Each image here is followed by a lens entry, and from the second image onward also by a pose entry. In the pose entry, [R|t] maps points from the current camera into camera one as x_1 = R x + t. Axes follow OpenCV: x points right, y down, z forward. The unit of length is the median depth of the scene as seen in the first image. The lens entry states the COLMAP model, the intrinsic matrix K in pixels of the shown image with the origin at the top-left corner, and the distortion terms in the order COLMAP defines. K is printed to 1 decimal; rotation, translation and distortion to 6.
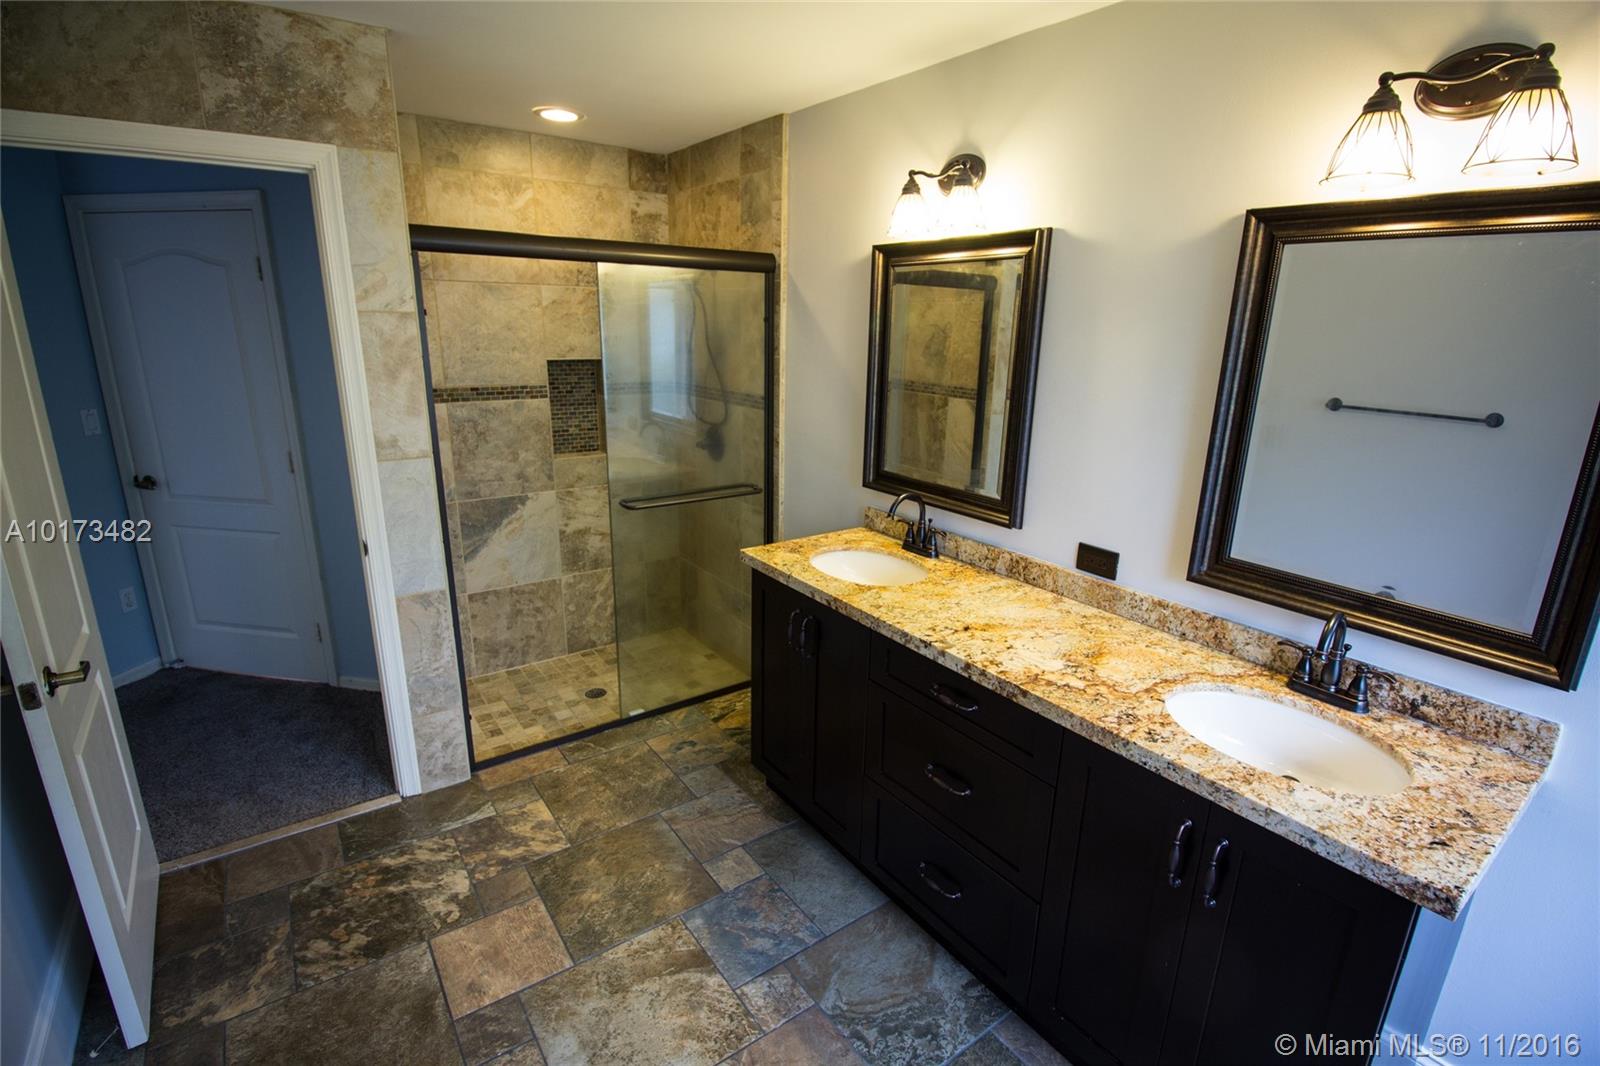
lens RADIAL K [[744.3, 0, 800.2], [0, 744.3, 522.0], [0, 0, 1]] dist [0.002161, -0.015985]
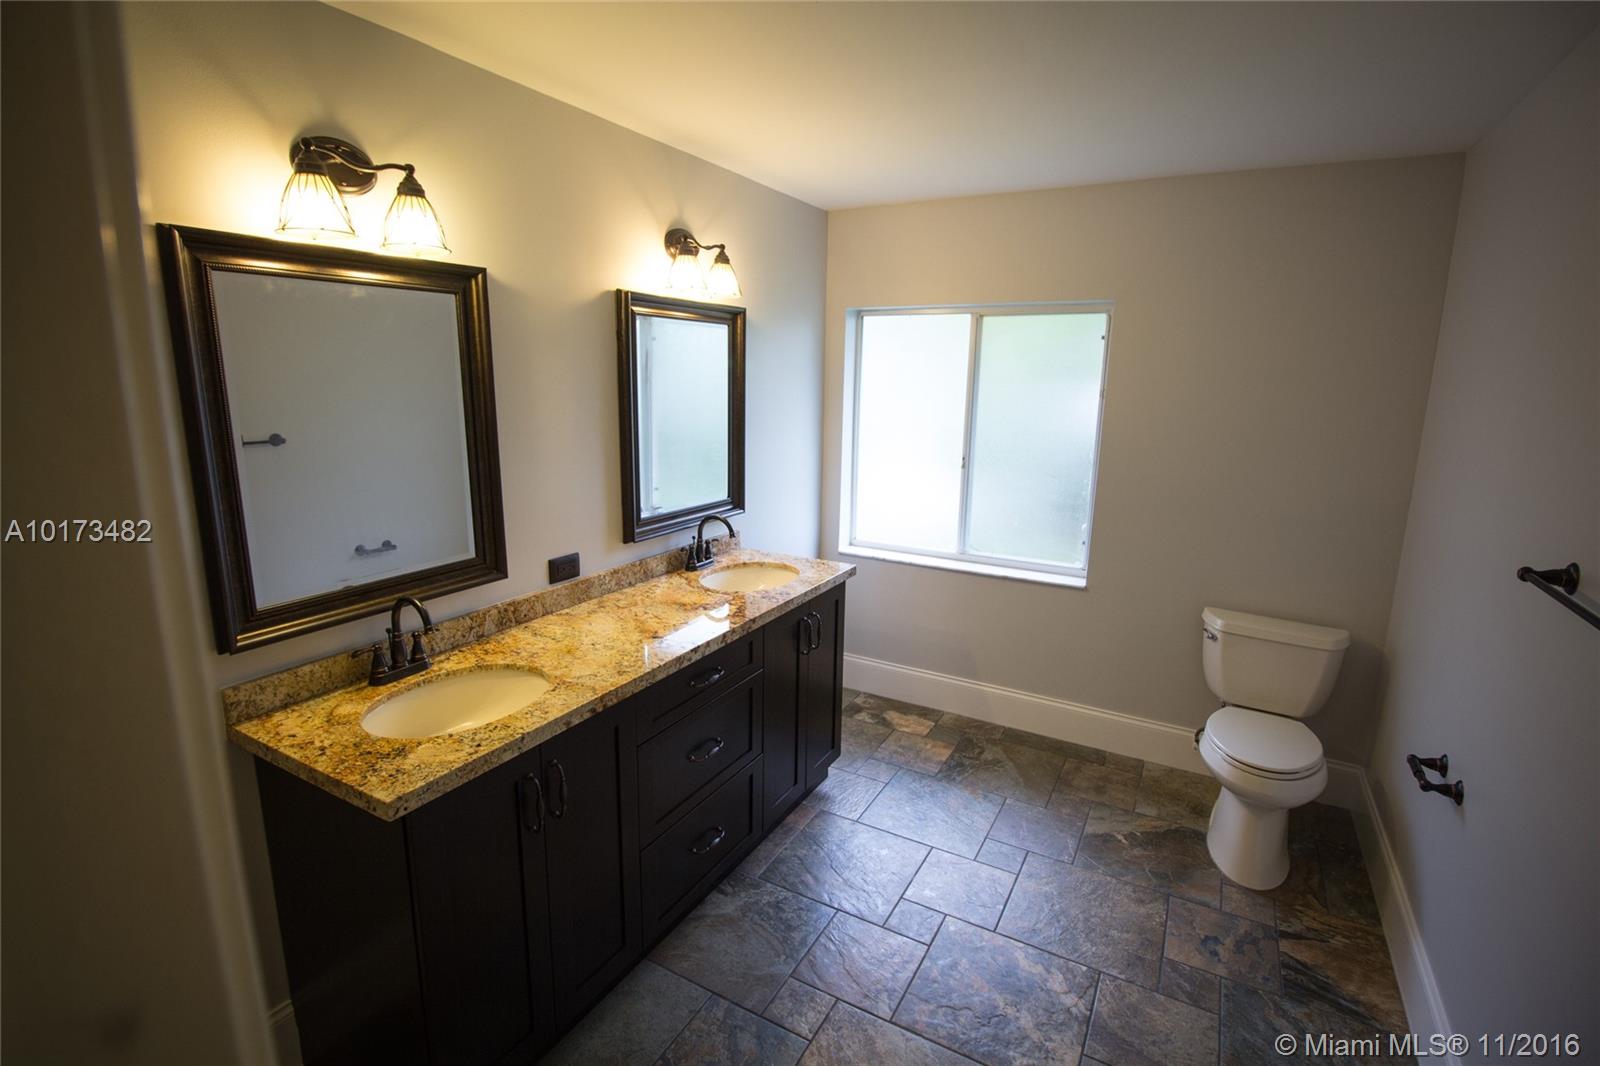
lens RADIAL K [[744.3, 0, 800.2], [0, 744.3, 522.0], [0, 0, 1]] dist [0.002161, -0.015985]
pose [[-0.419636, -0.205366, 0.884155, -0.766188], [0.217024, 0.923117, 0.317420, -0.303408], [-0.881366, 0.325084, -0.342804, 1.061098]]
